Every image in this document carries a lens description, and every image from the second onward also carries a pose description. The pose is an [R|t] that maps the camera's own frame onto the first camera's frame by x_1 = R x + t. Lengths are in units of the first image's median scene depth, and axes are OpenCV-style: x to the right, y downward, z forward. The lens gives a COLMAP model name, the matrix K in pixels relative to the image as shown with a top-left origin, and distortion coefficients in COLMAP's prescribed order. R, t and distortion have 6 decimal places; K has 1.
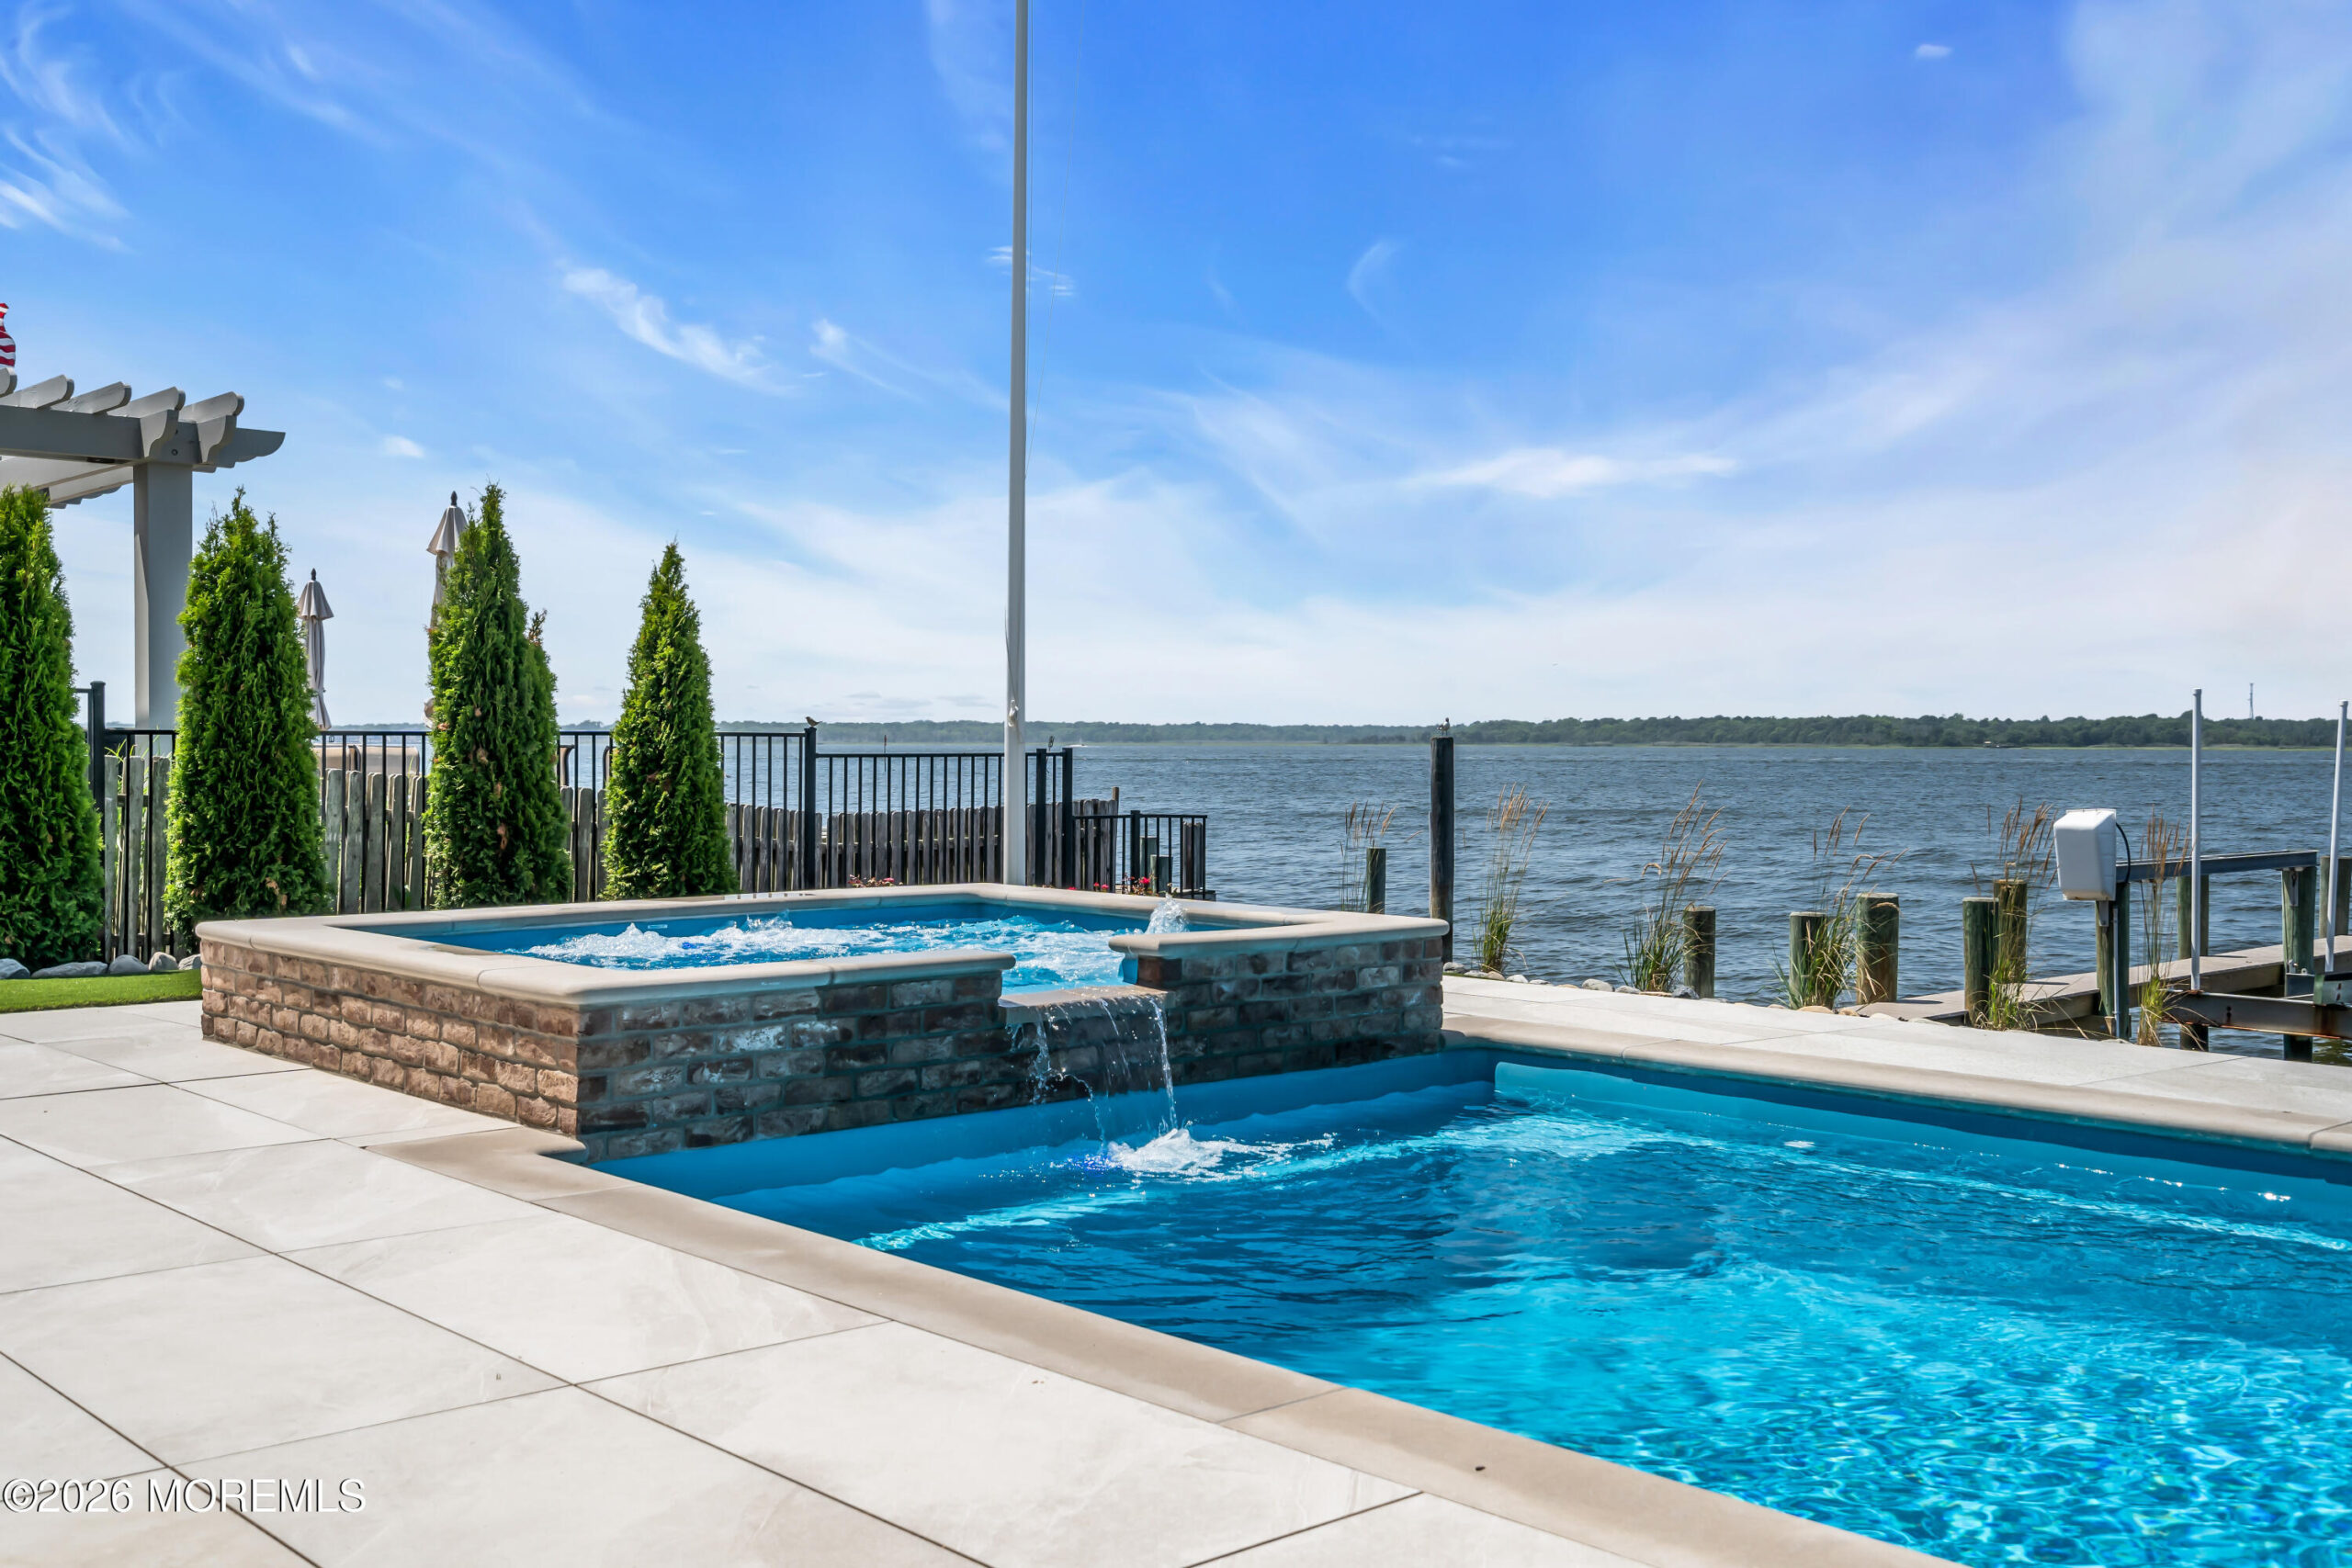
lens RADIAL K [[2307.7, 0, 1138.1], [0, 2307.7, 776.2], [0, 0, 1]] dist [0.000475, 0.010779]
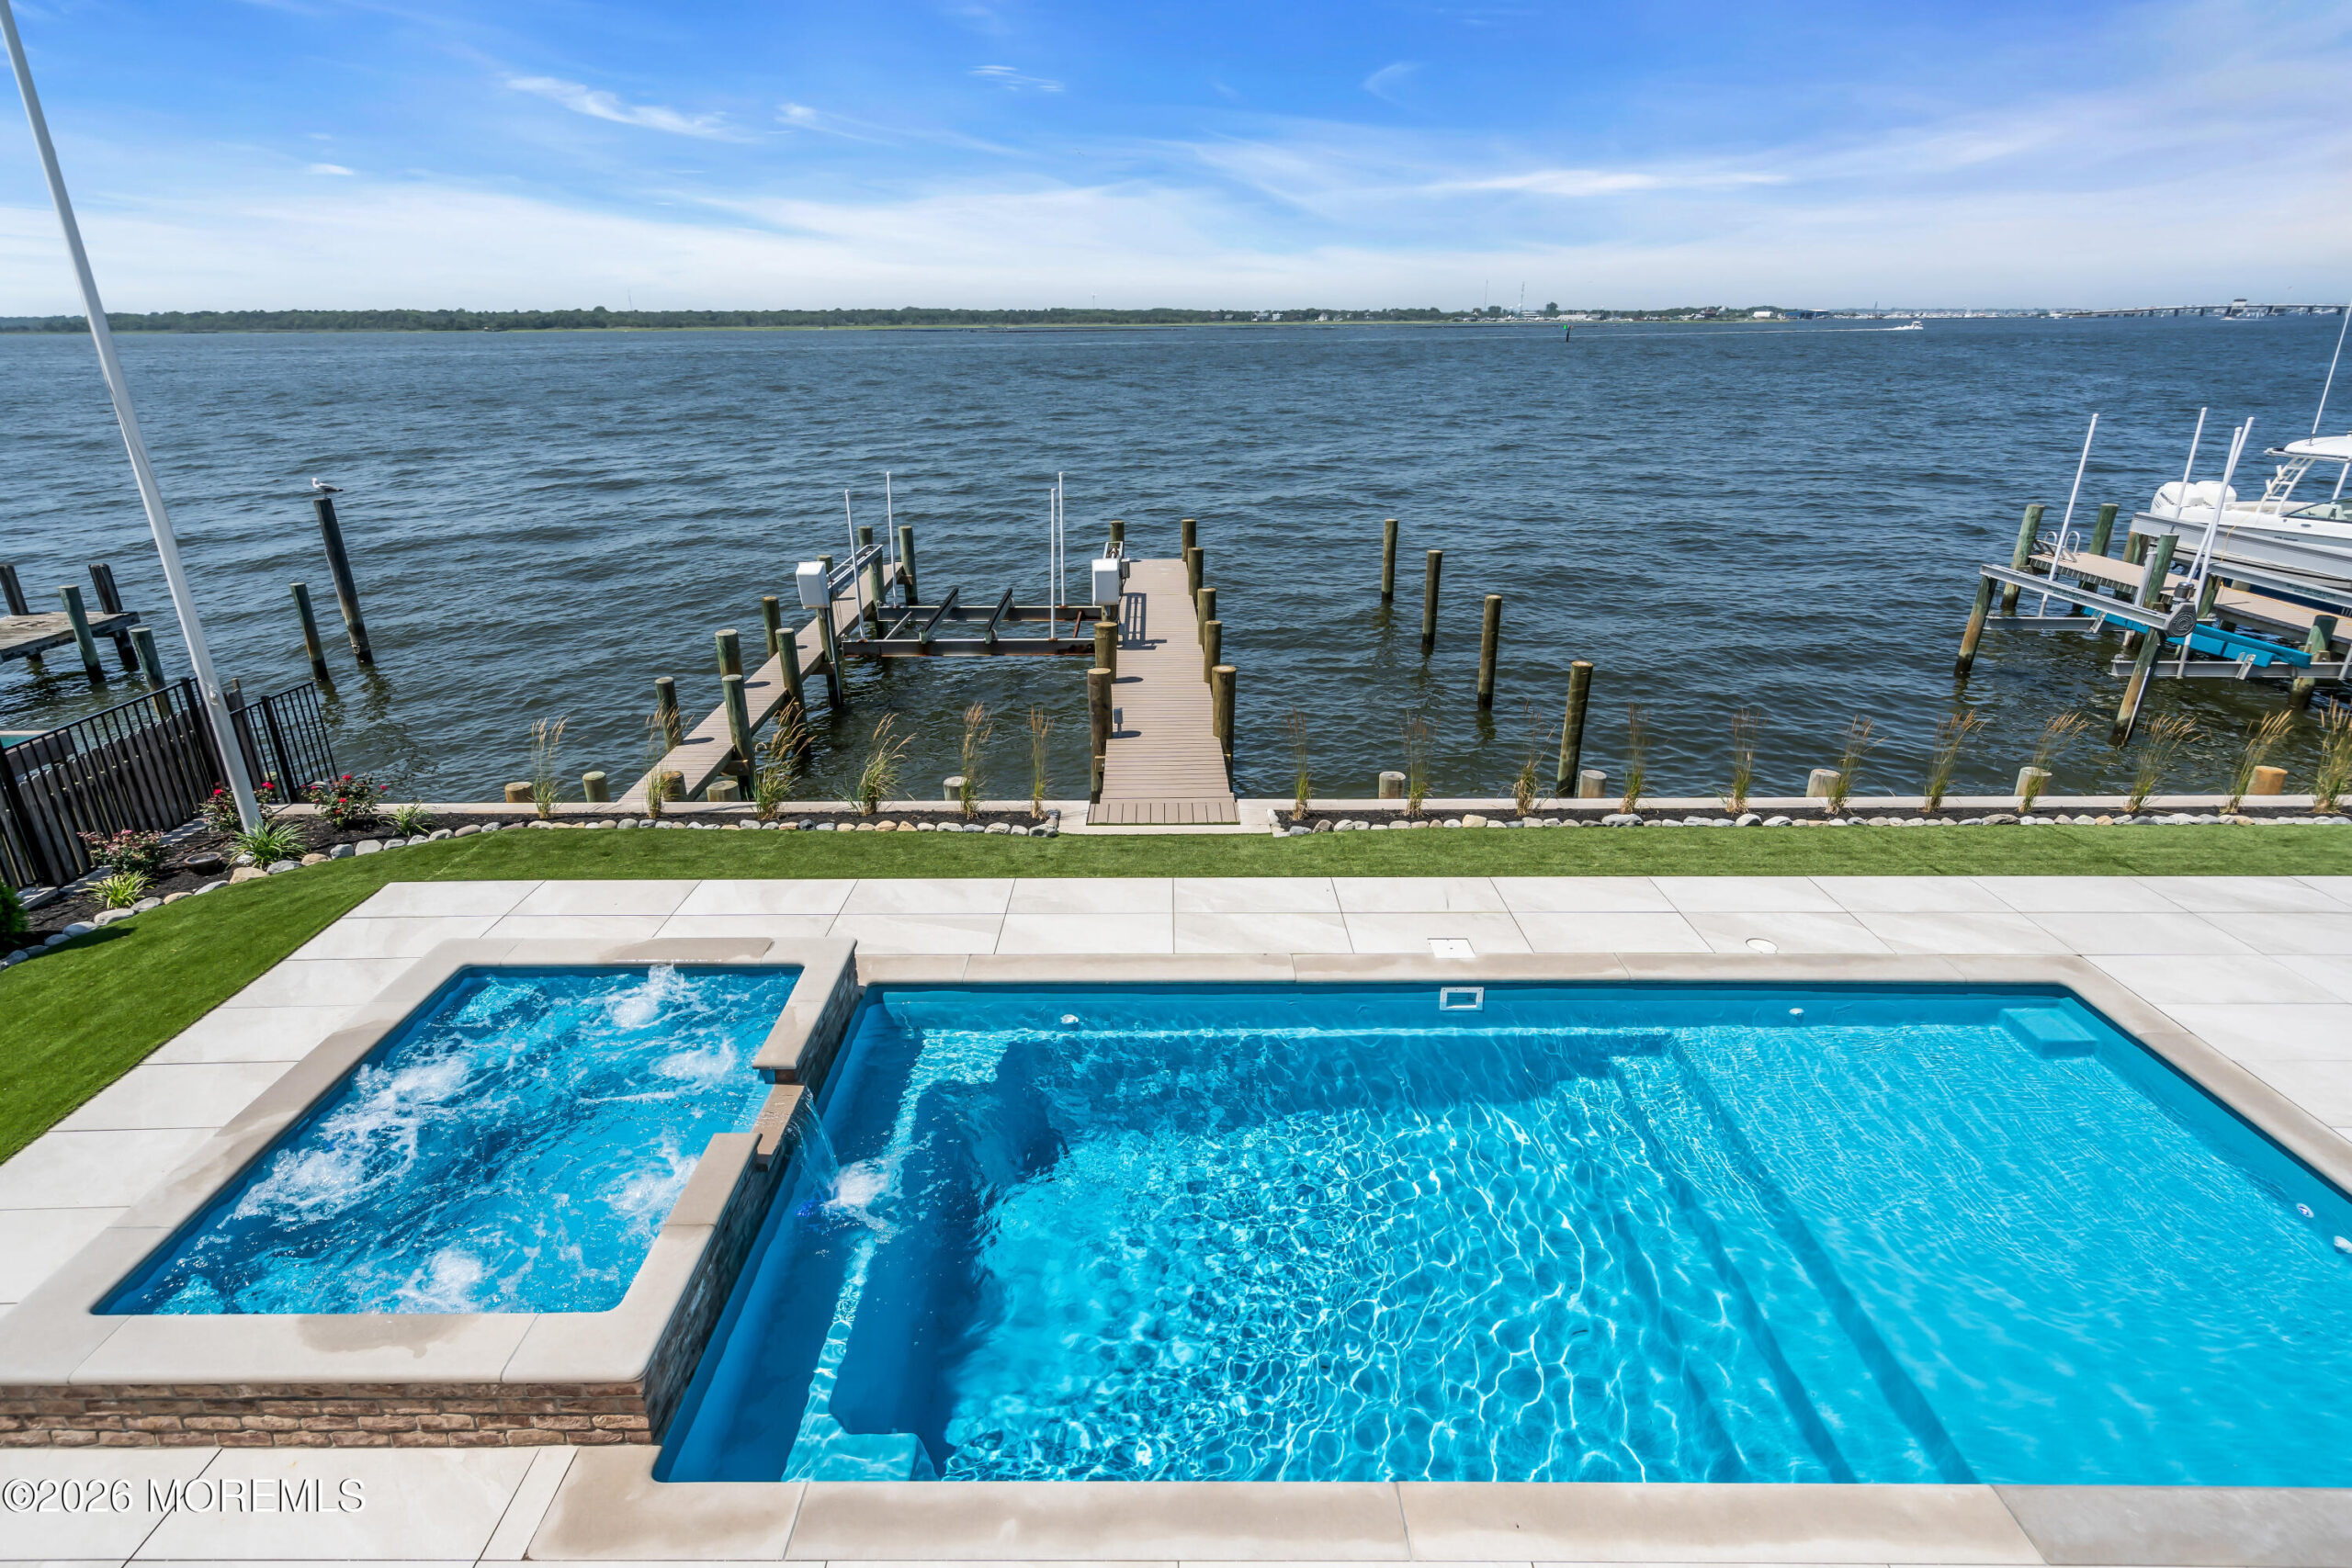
lens RADIAL K [[1191.6, 0, 1158.8], [0, 1191.6, 783.6], [0, 0, 1]] dist [0.003175, -0.001469]
pose [[0.667641, -0.278235, 0.690537, -0.220522], [0.021940, 0.934488, 0.355317, -0.260223], [-0.744160, -0.222074, 0.630007, 0.175867]]
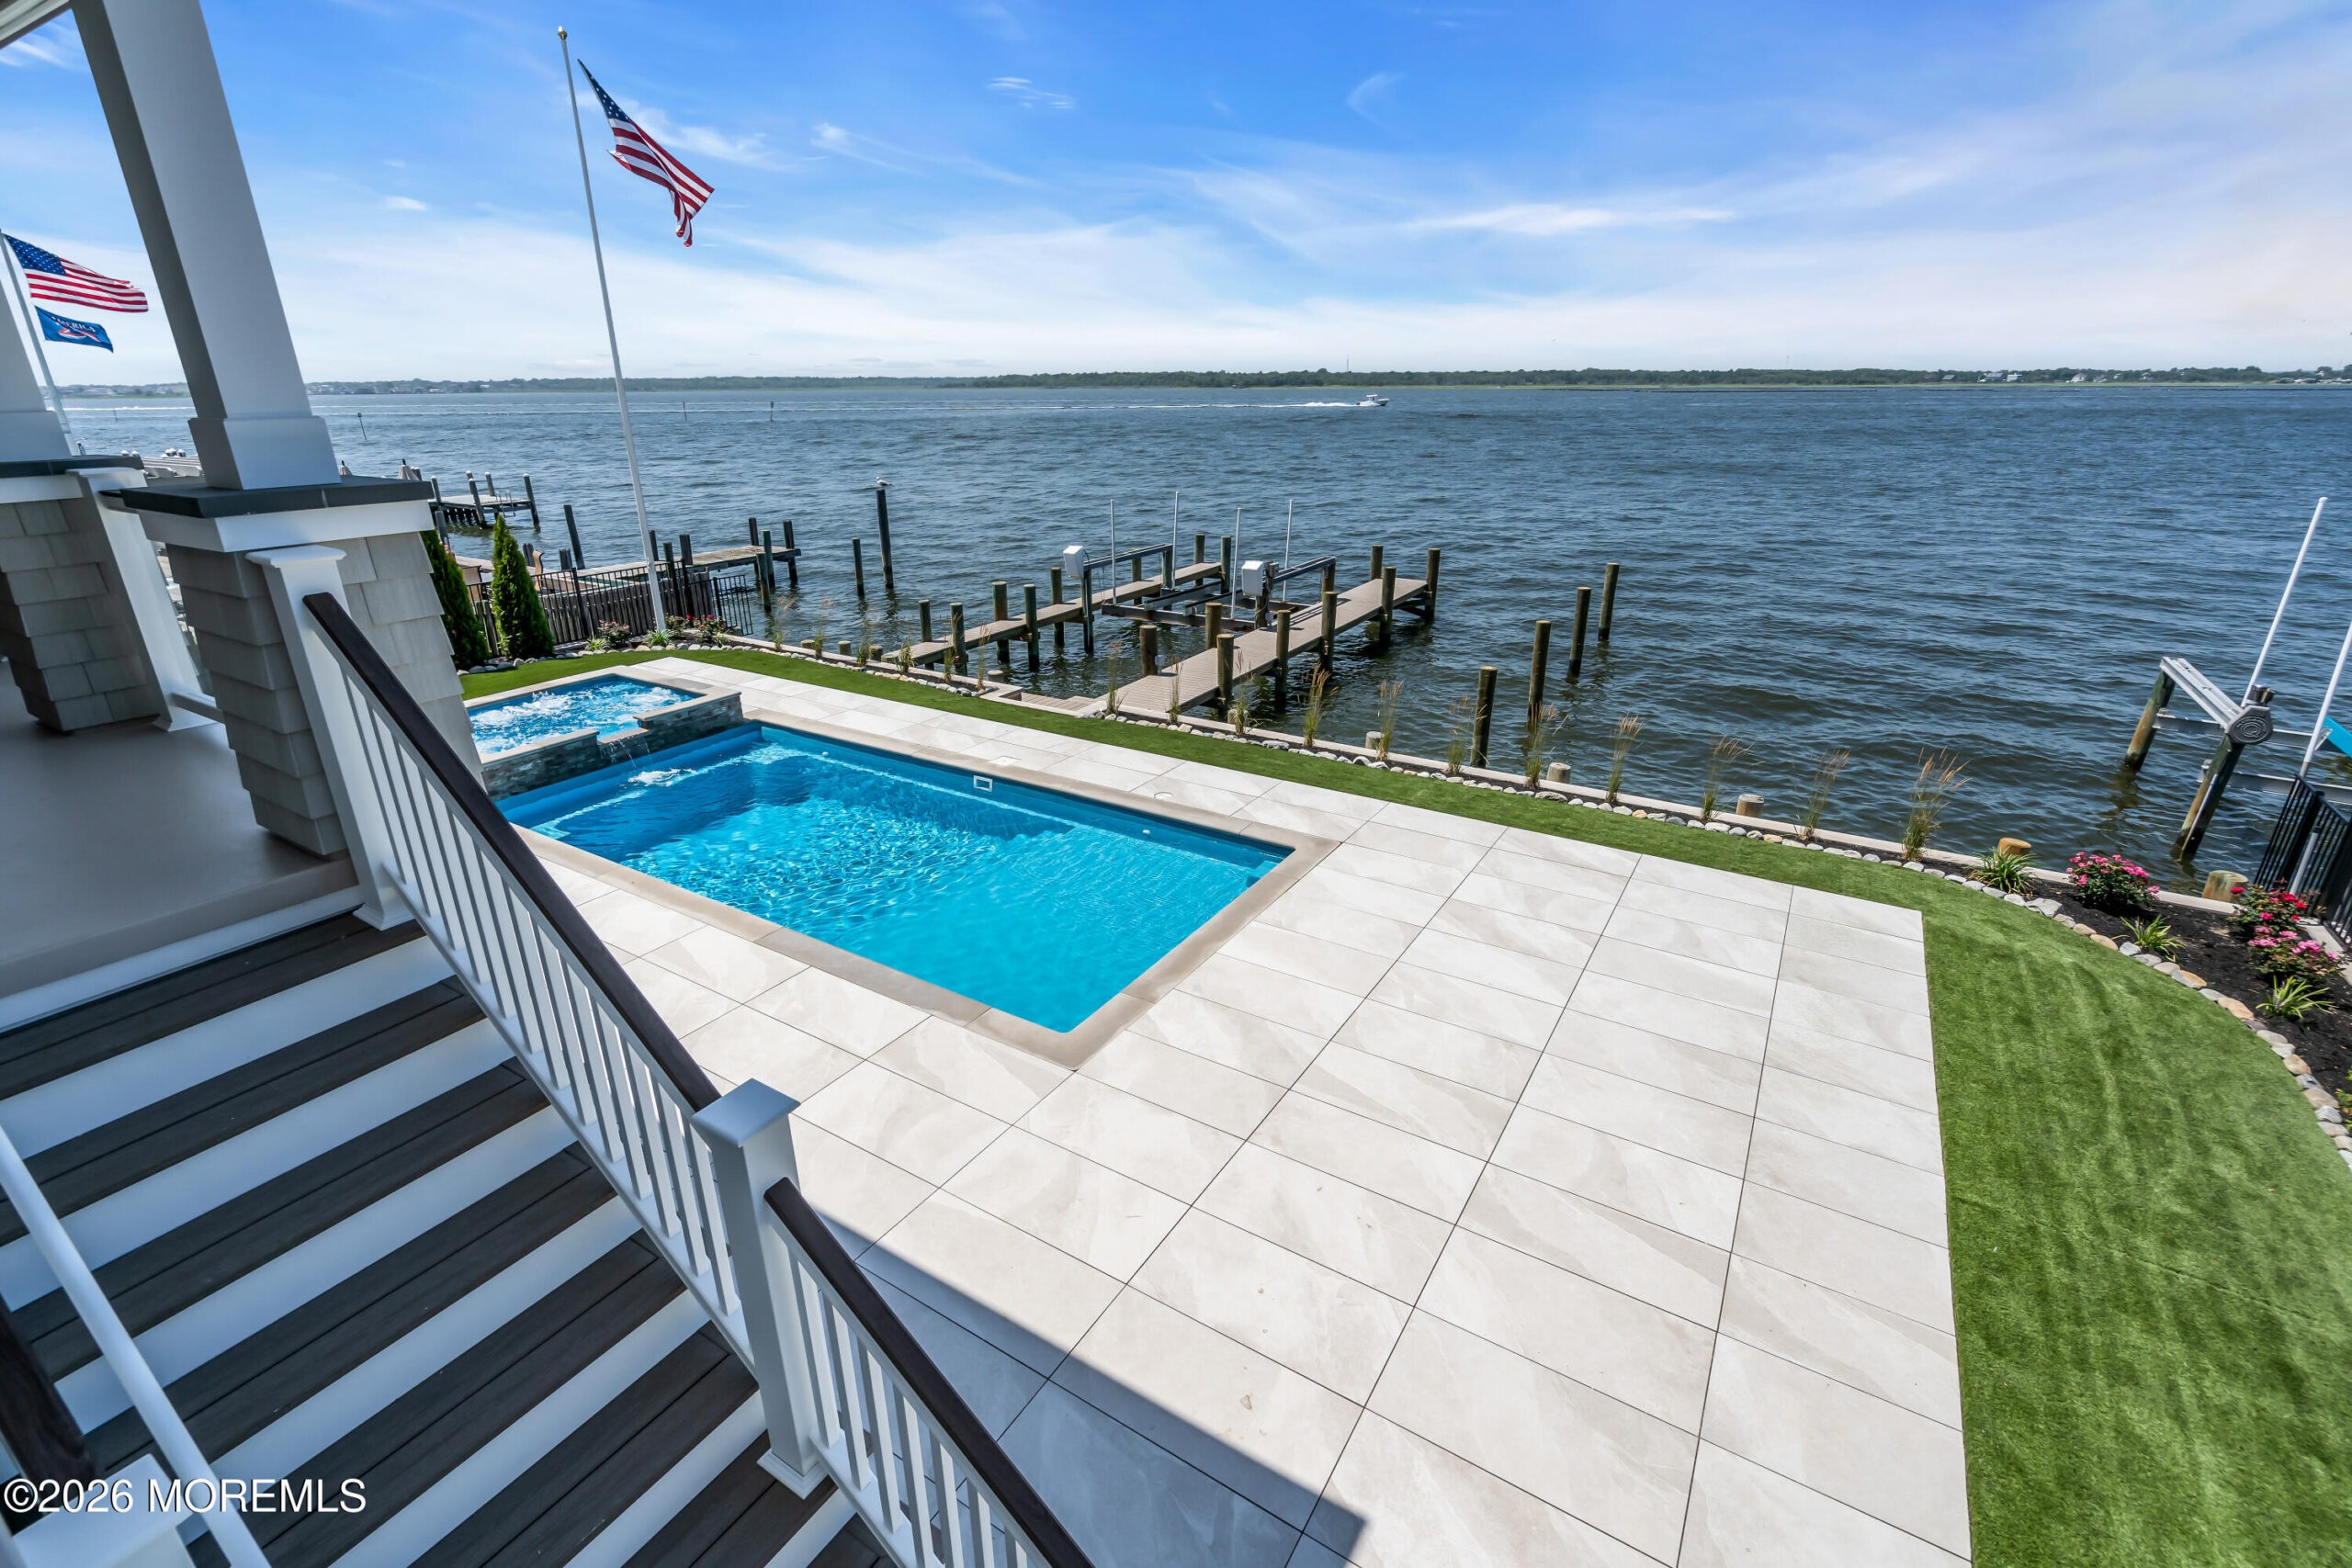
lens RADIAL K [[1061.3, 0, 1155.2], [0, 1061.3, 783.5], [0, 0, 1]] dist [-0.006650, 0.004803]
pose [[0.961074, -0.105450, 0.255378, 0.220556], [0.012955, 0.940485, 0.339589, -0.250978], [-0.275989, -0.323062, 0.905241, -0.528297]]
